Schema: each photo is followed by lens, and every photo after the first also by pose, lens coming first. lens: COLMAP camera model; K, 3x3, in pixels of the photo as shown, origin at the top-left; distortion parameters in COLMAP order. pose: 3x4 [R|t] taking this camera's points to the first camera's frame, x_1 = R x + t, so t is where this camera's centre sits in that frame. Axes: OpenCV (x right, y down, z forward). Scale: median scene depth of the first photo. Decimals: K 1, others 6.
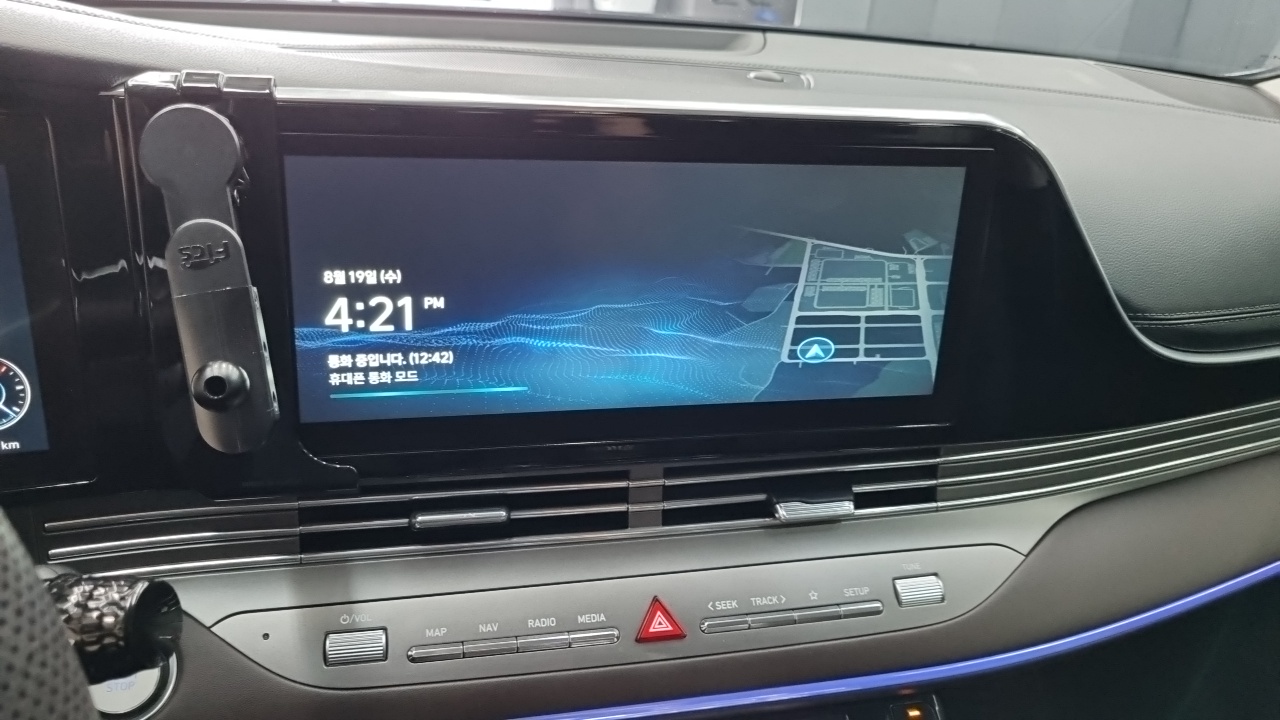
lens RADIAL K [[1008.6, 0, 626.3], [0, 1008.6, 342.4], [0, 0, 1]] dist [0.046400, -0.017370]
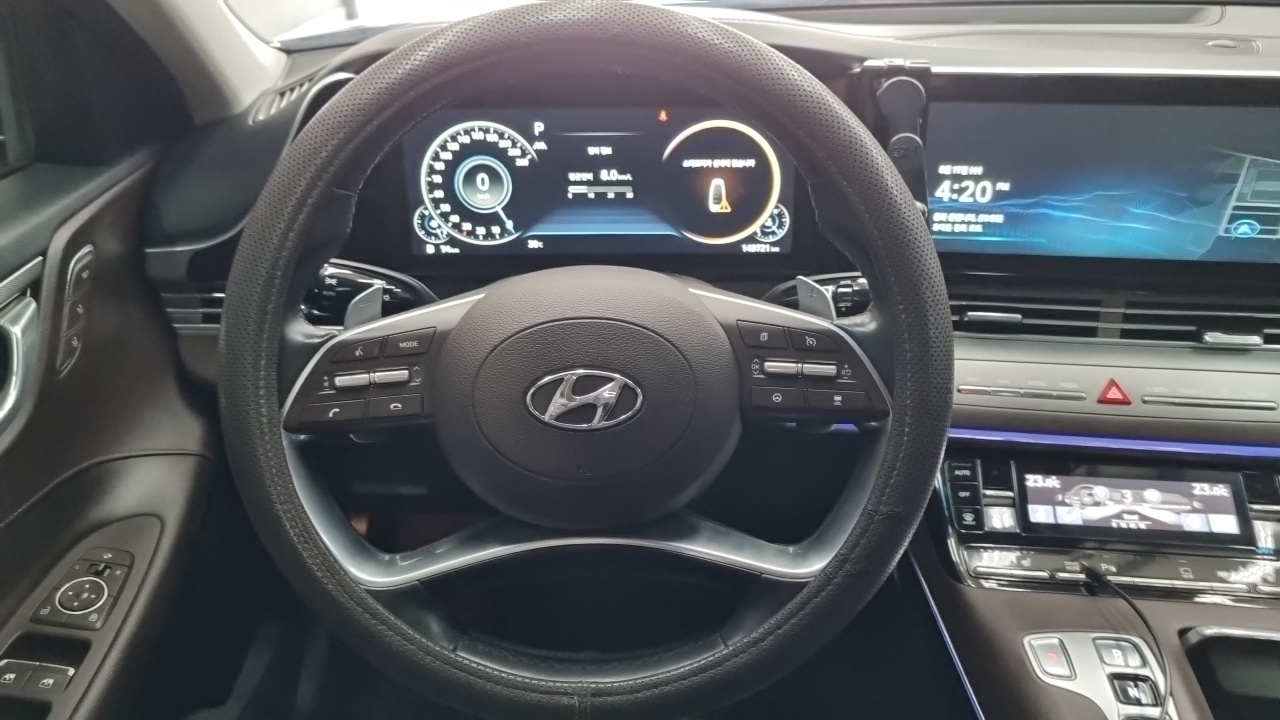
lens RADIAL K [[991.9, 0, 621.7], [0, 991.9, 358.0], [0, 0, 1]] dist [0.025332, -0.008712]
pose [[0.930003, 0.089279, -0.356545, -0.143186], [-0.071192, 0.995435, 0.063562, 0.183036], [0.360592, -0.033730, 0.932114, -0.817156]]
